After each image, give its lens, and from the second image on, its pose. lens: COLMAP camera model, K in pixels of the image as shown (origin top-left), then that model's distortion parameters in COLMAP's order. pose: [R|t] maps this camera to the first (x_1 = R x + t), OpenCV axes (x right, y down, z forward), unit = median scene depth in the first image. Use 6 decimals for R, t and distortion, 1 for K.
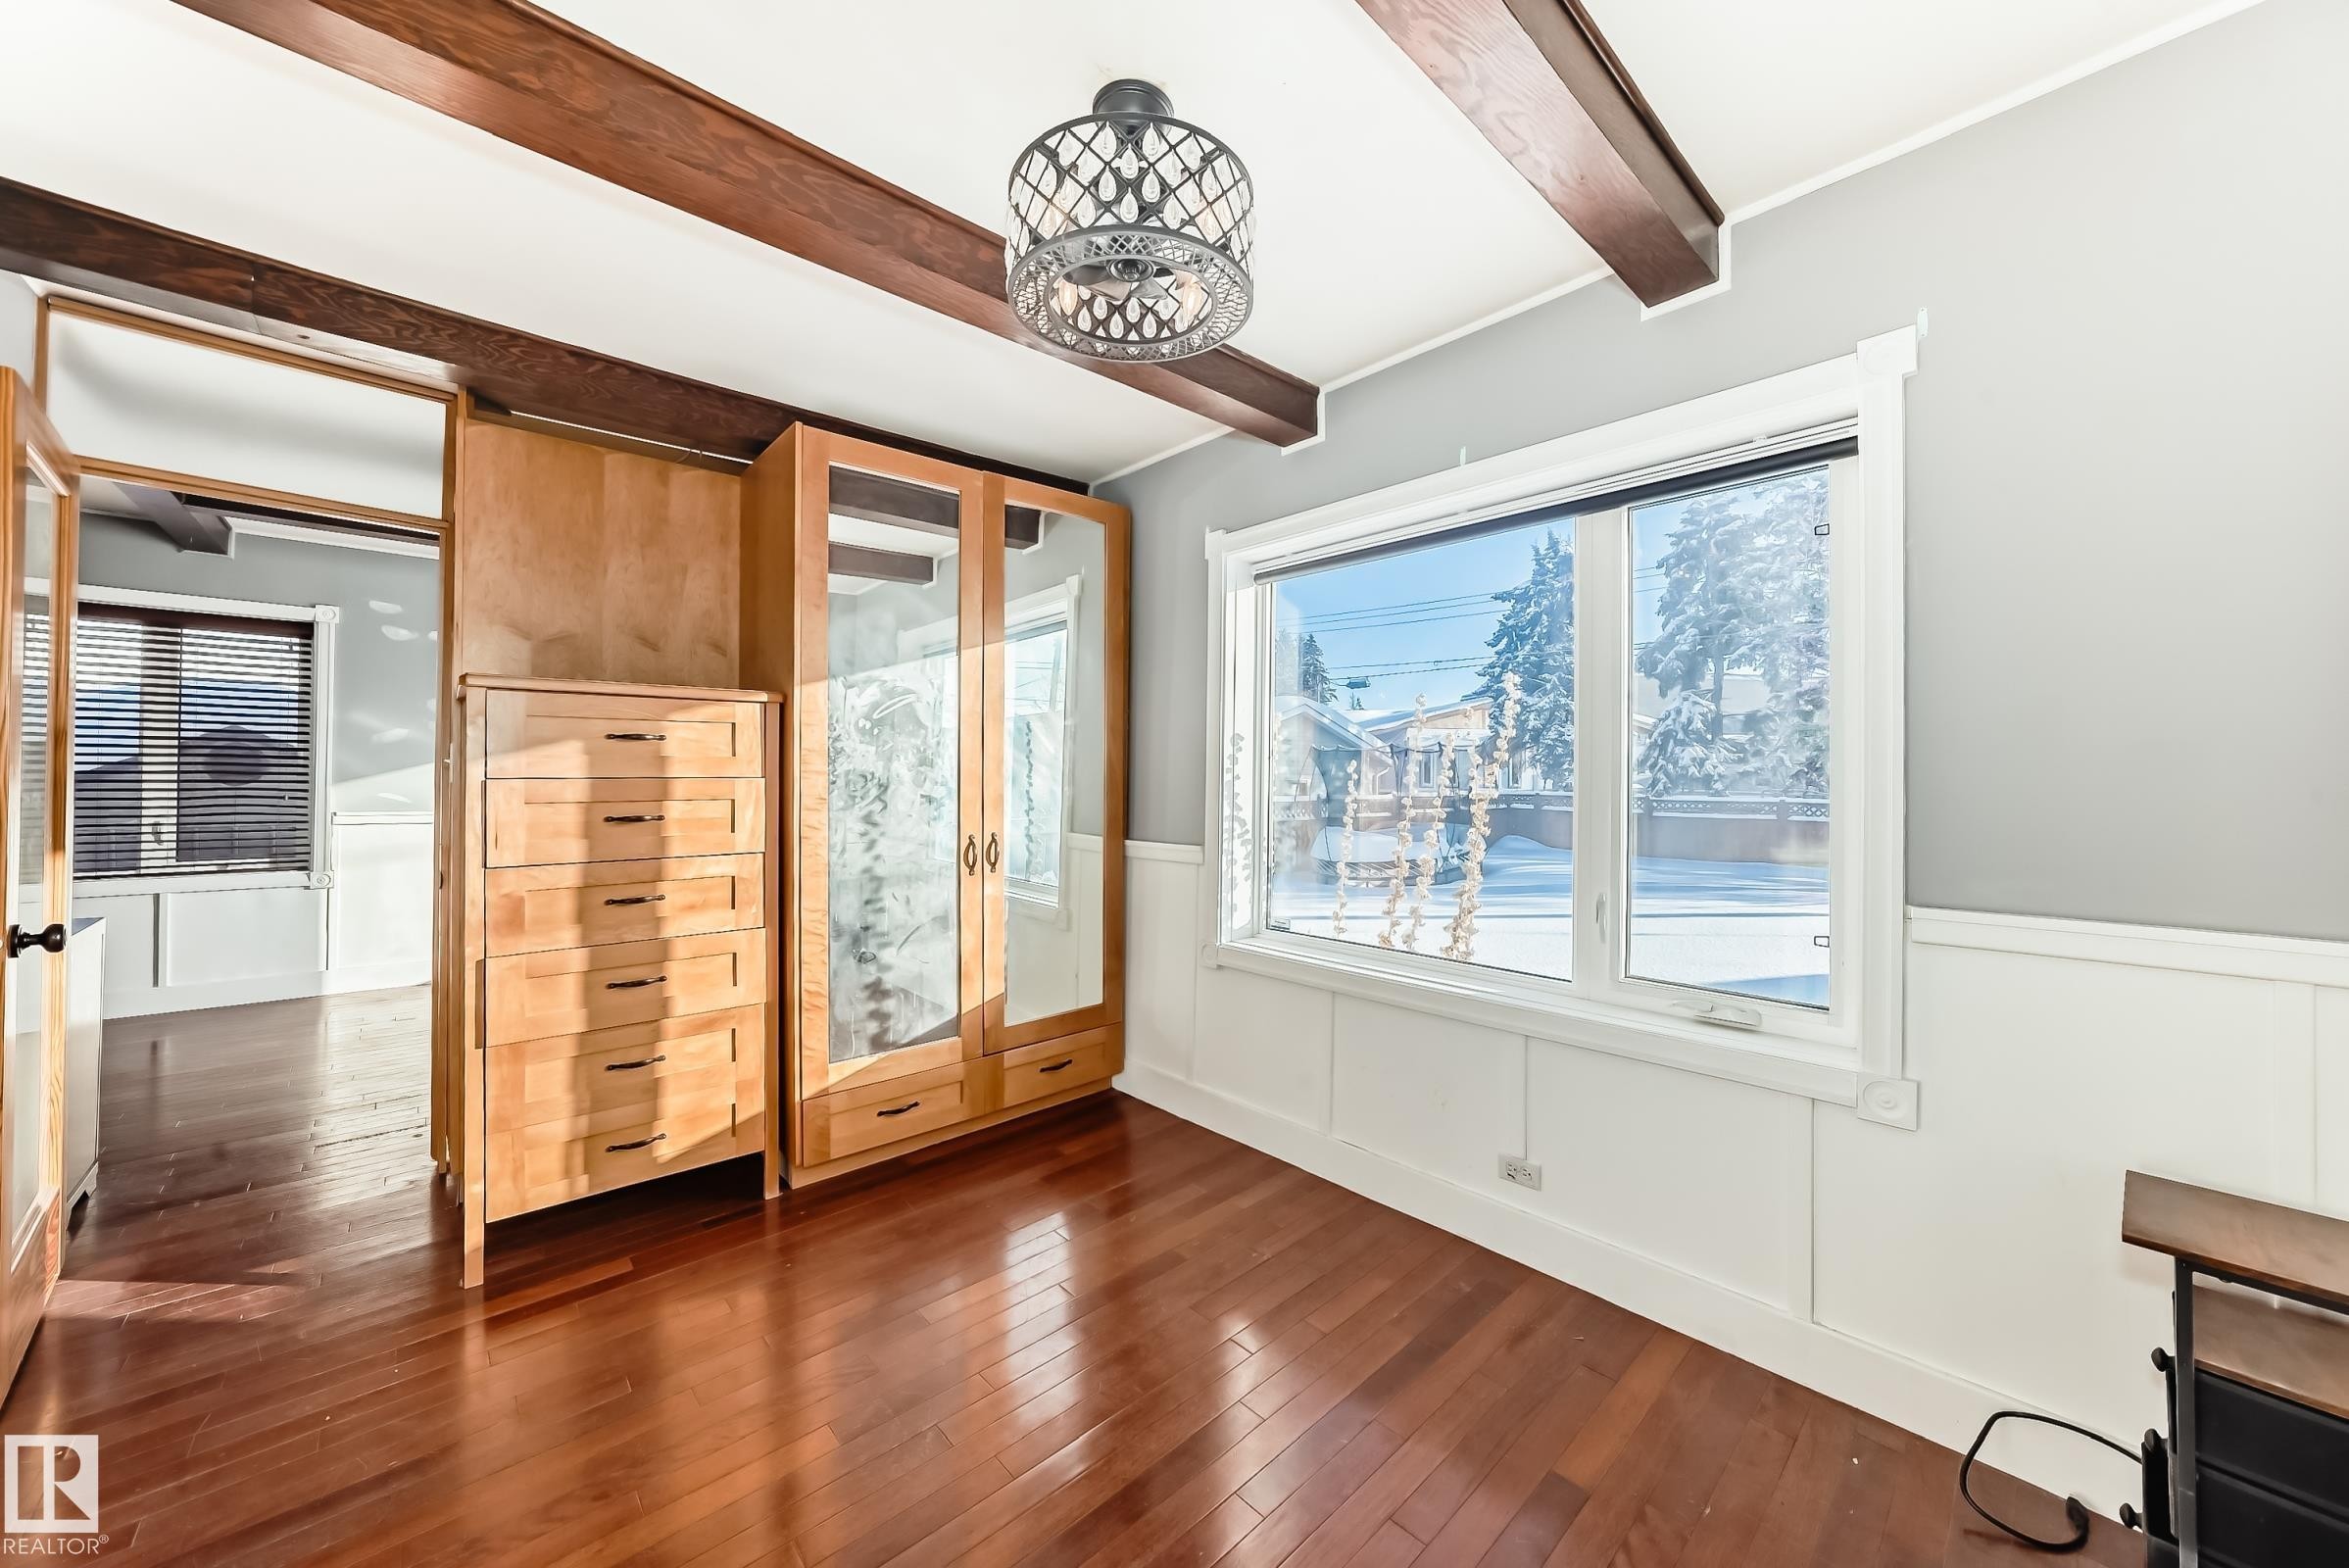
lens RADIAL K [[843.5, 0, 1176.4], [0, 843.5, 768.5], [0, 0, 1]] dist [-0.002108, 0.003683]
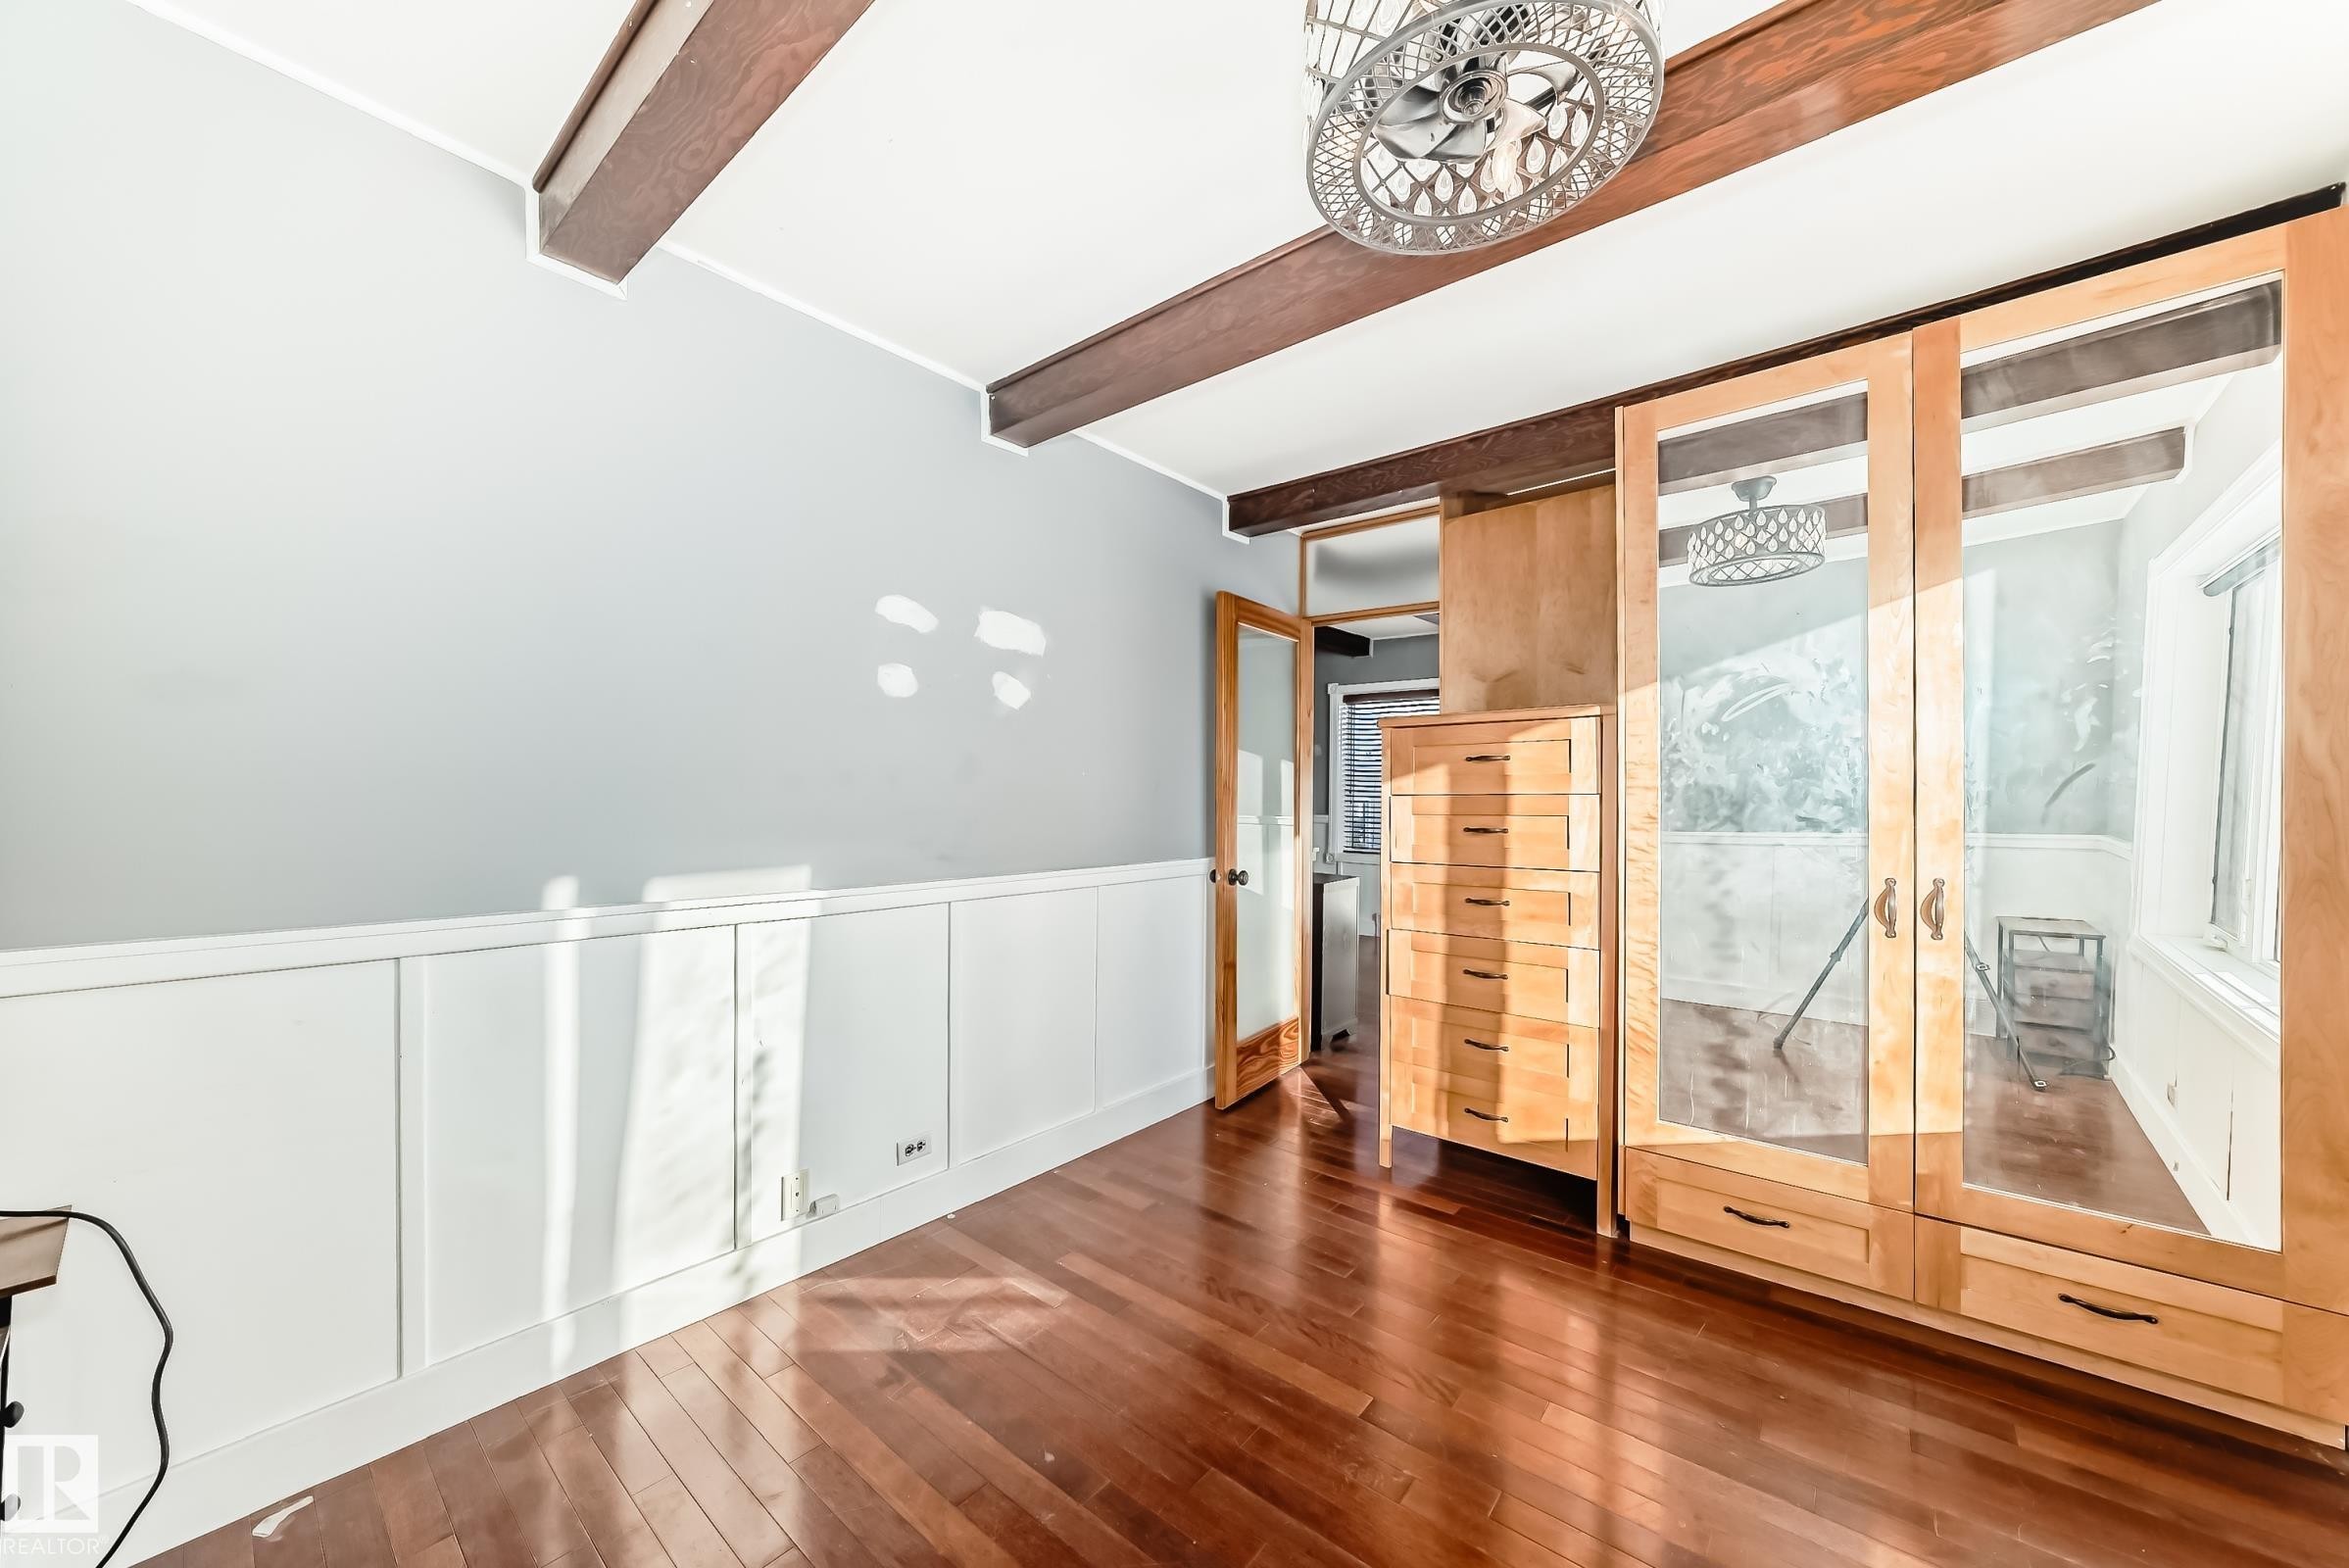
lens RADIAL K [[843.5, 0, 1165.2], [0, 843.5, 790.6], [0, 0, 1]] dist [-0.002108, 0.003683]
pose [[0.158310, -0.005396, -0.987375, 0.361539], [0.013853, 0.999899, -0.003243, 0.002814], [0.987292, -0.013165, 0.158369, 0.342442]]
